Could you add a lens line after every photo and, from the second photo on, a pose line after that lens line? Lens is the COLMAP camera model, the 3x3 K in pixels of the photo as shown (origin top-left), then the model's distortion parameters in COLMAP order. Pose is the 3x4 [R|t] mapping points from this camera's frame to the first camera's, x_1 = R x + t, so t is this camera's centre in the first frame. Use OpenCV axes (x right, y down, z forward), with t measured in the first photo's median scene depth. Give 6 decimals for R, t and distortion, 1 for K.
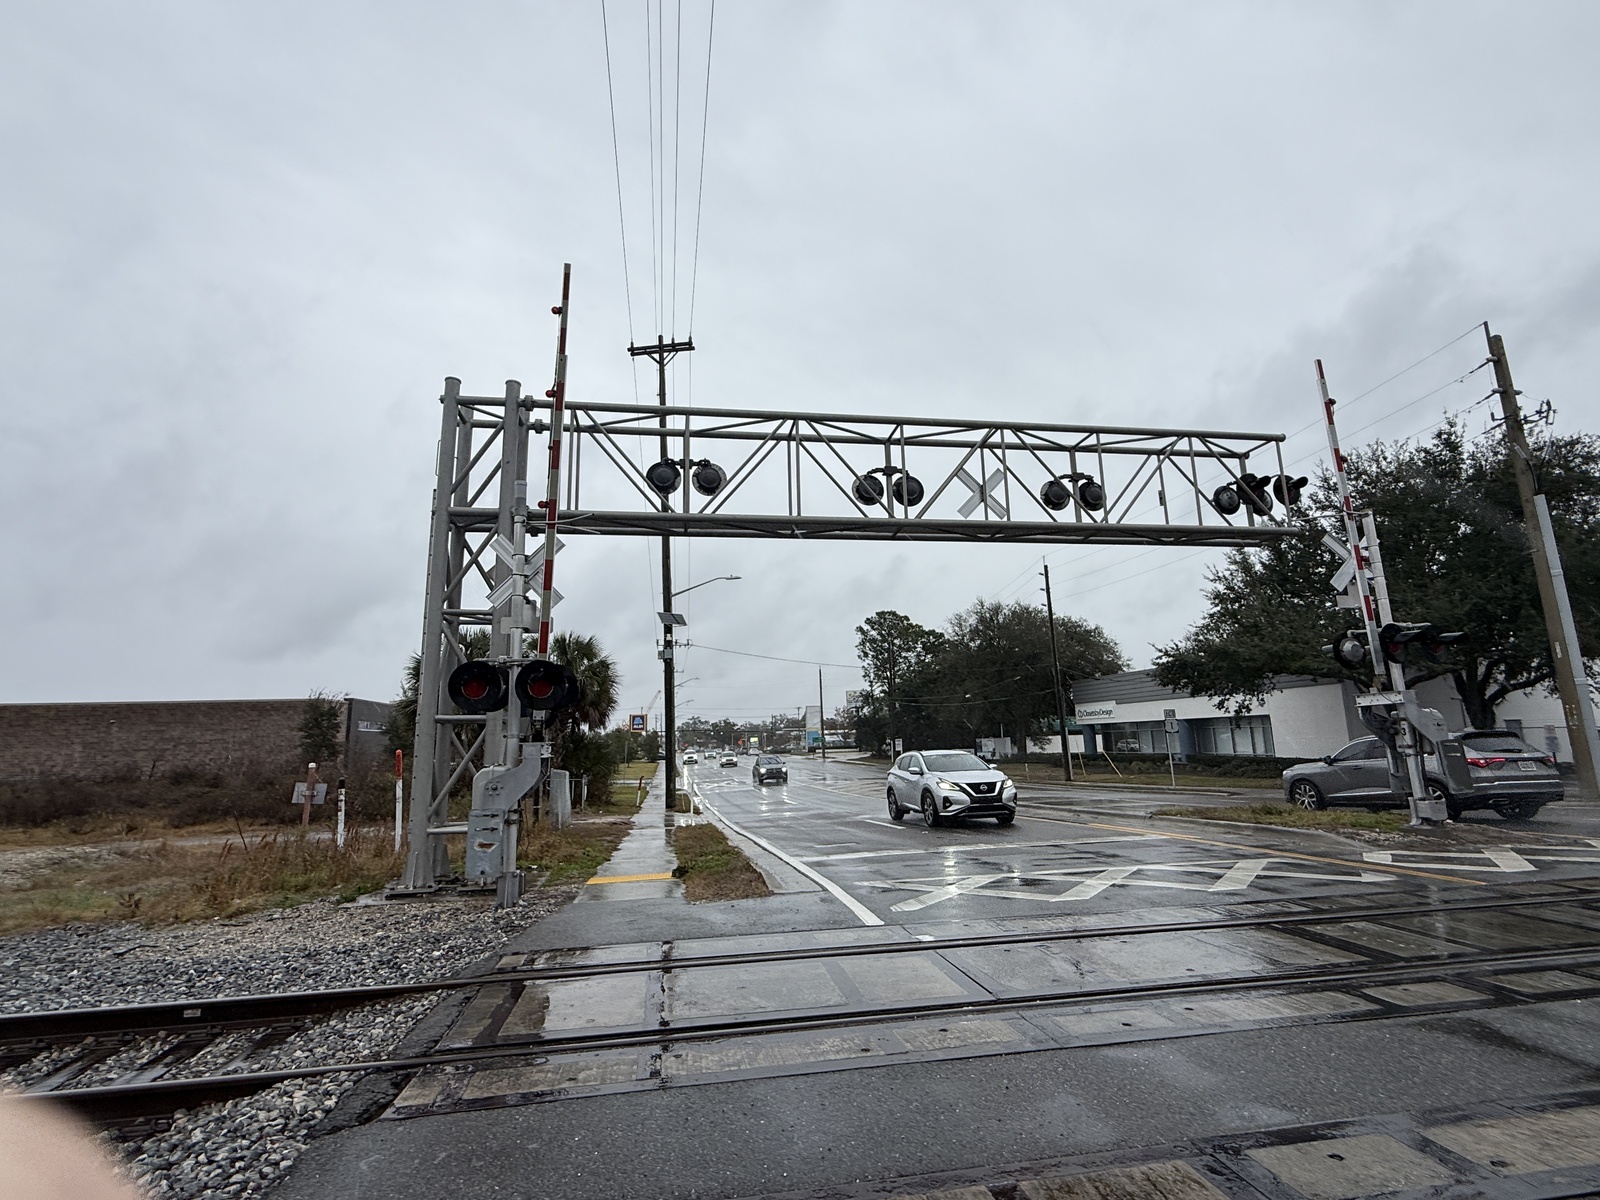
lens RADIAL K [[770.9, 0, 799.4], [0, 770.9, 599.1], [0, 0, 1]] dist [-0.000666, 0.001083]
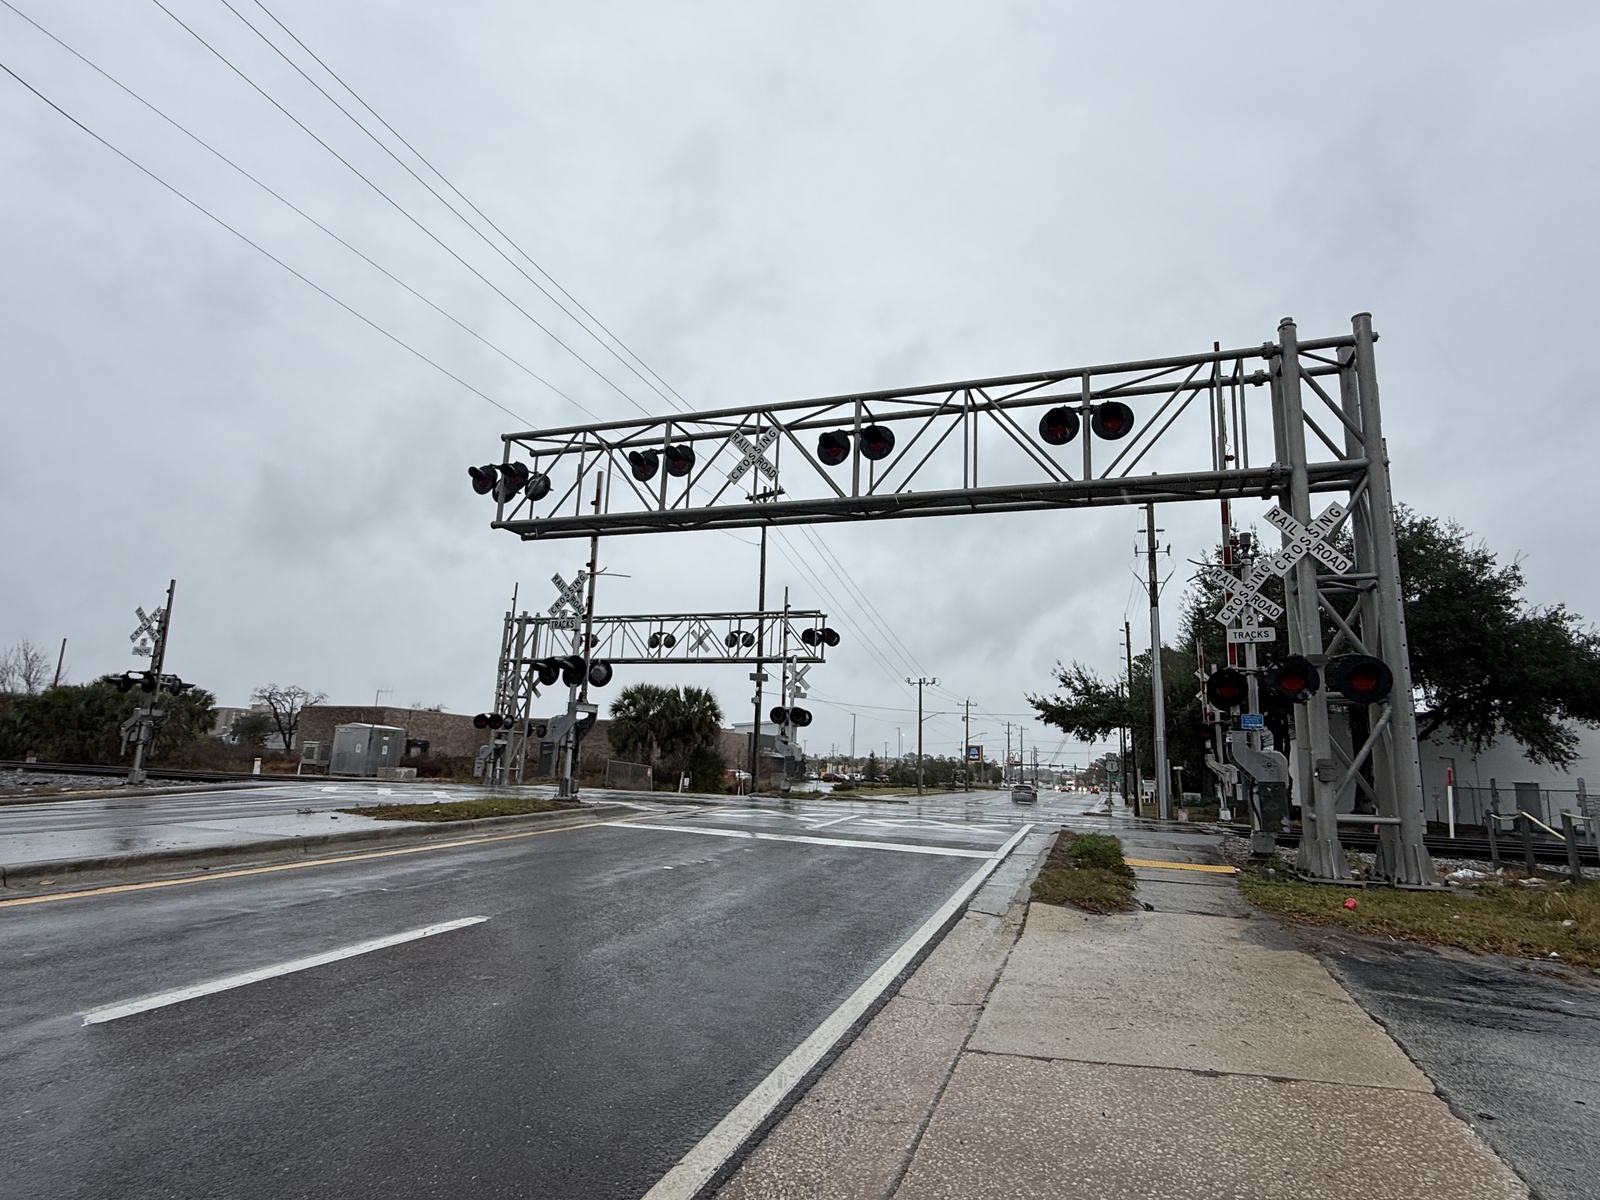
lens RADIAL K [[821.8, 0, 792.2], [0, 821.8, 604.2], [0, 0, 1]] dist [-0.003543, -0.000632]
pose [[0.873105, -0.036956, -0.486129, 1.652889], [0.026464, 0.999245, -0.028433, -0.170485], [0.486813, 0.011960, 0.873424, -0.972149]]
